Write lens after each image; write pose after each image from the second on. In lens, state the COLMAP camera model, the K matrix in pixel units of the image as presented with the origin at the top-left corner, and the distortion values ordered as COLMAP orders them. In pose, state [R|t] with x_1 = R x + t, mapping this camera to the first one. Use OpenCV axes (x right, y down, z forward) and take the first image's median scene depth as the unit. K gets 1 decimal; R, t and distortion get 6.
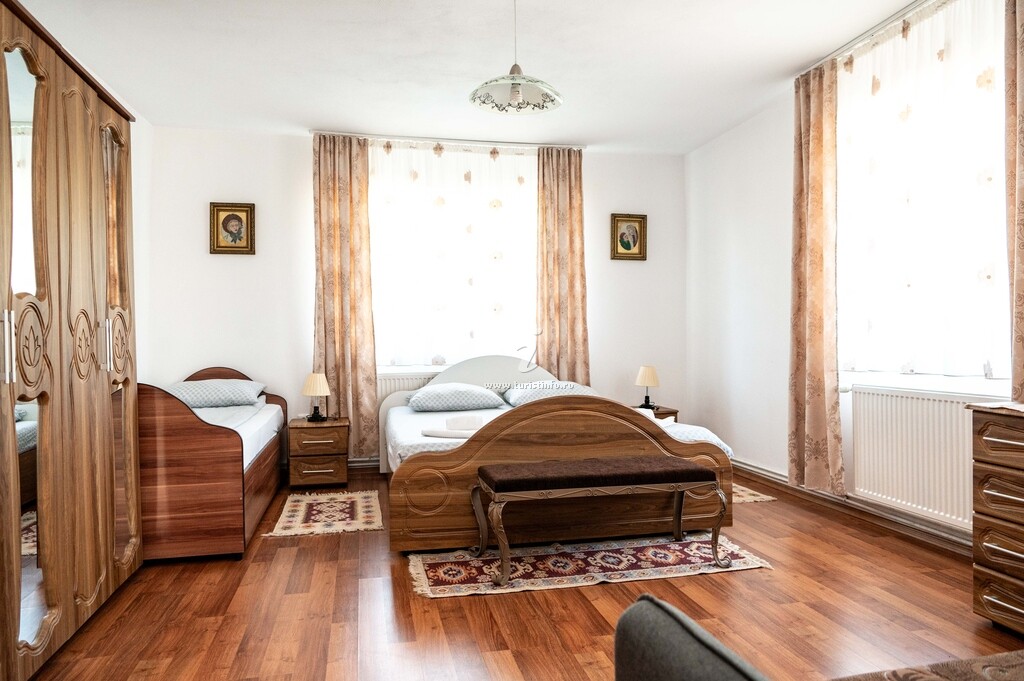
lens RADIAL K [[709.4, 0, 520.0], [0, 709.4, 341.7], [0, 0, 1]] dist [-0.023487, 0.007111]
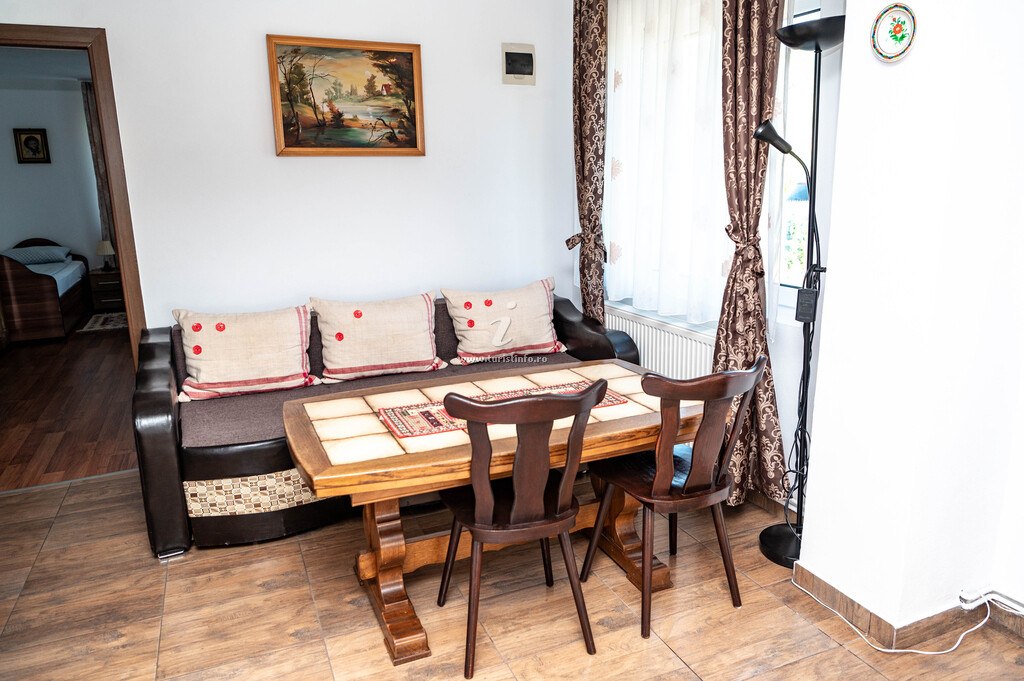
lens RADIAL K [[709.4, 0, 520.0], [0, 709.4, 341.7], [0, 0, 1]] dist [-0.023487, 0.007111]
pose [[0.980723, -0.052980, 0.188082, 0.494528], [0.010378, 0.975306, 0.220616, -0.112358], [-0.195126, -0.214411, 0.957055, -1.155969]]
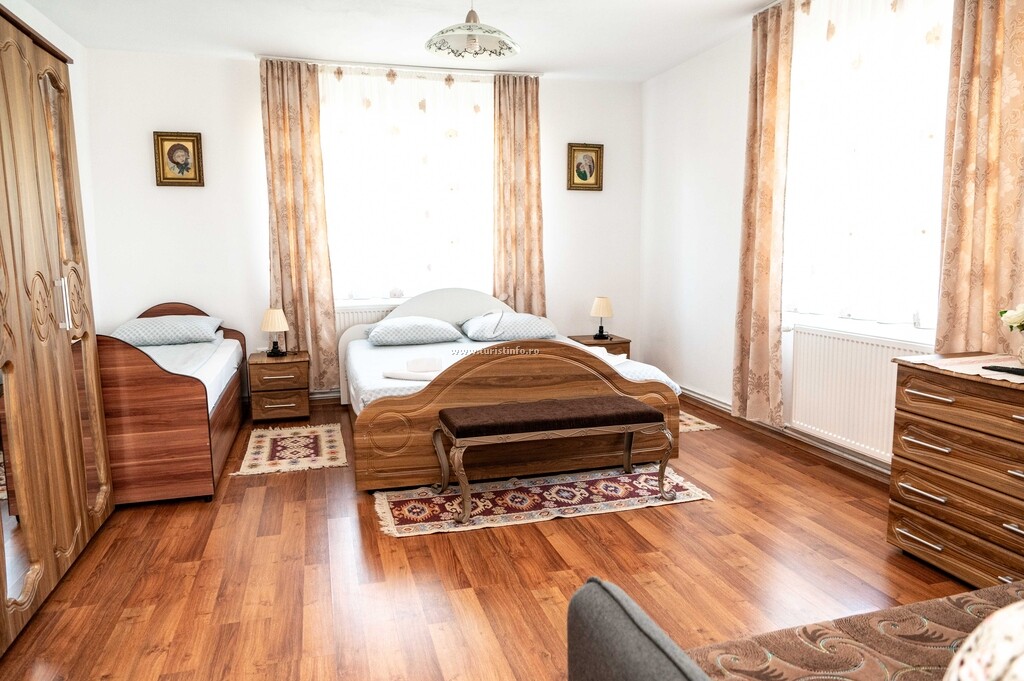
lens RADIAL K [[709.4, 0, 520.0], [0, 709.4, 341.7], [0, 0, 1]] dist [-0.023487, 0.007111]
pose [[0.998071, -0.008603, 0.061483, -0.003402], [0.000644, 0.991733, 0.128314, -0.056276], [-0.062078, -0.128027, 0.989826, -0.026371]]
